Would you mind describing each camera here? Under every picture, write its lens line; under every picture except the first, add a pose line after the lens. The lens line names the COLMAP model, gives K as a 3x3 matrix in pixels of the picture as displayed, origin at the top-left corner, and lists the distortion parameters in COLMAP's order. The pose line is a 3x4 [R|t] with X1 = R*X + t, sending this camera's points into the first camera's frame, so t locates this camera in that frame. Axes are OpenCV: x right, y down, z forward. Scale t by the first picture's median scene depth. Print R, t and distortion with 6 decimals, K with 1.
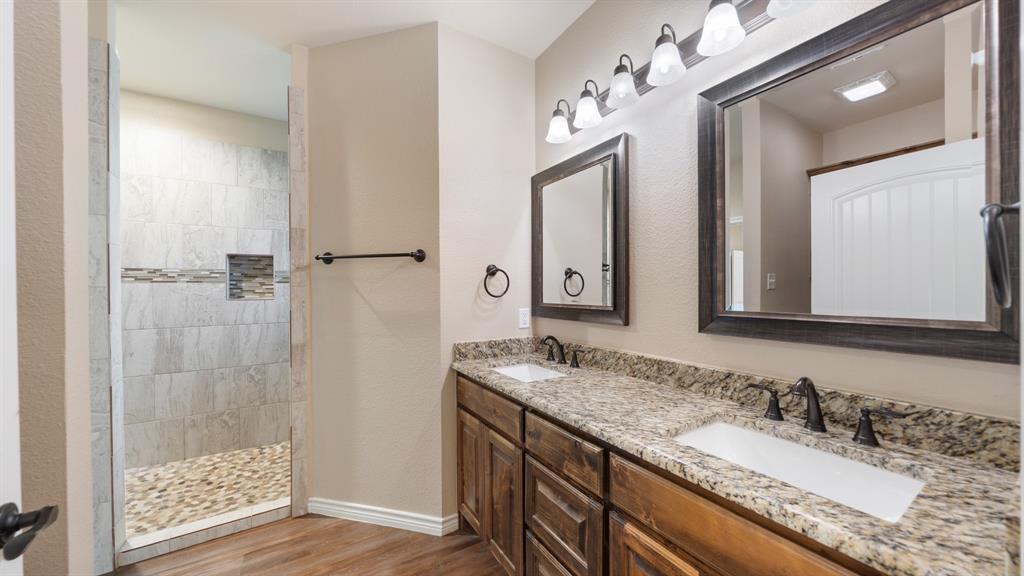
lens RADIAL K [[352.1, 0, 510.6], [0, 352.1, 290.4], [0, 0, 1]] dist [-0.001013, 0.000136]
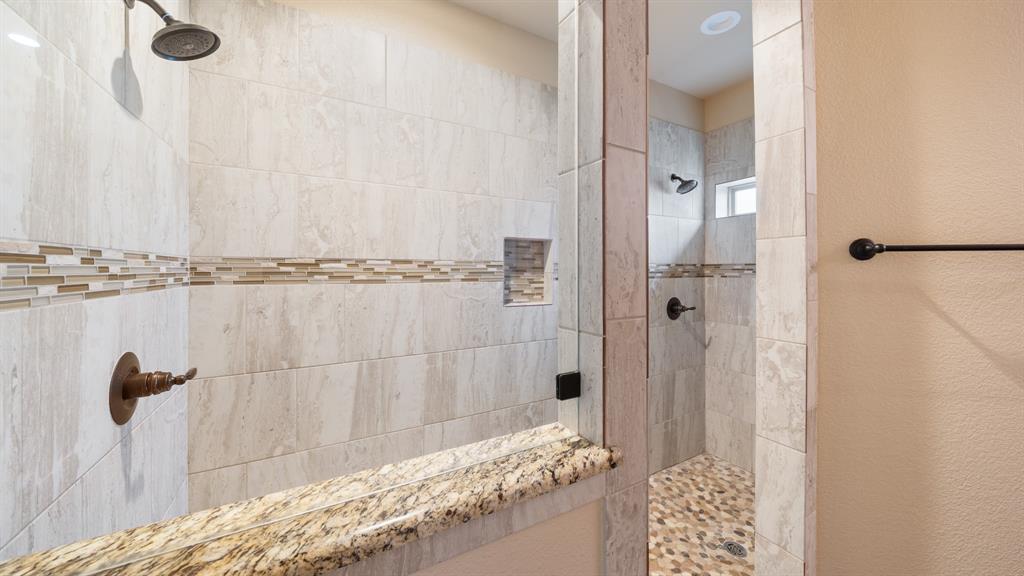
lens RADIAL K [[352.1, 0, 512.5], [0, 352.1, 270.1], [0, 0, 1]] dist [-0.001013, 0.000136]
pose [[0.999305, 0.006279, -0.036751, -0.788438], [-0.006560, 0.999950, -0.007527, -0.038106], [0.036702, 0.007763, 0.999296, 0.343621]]
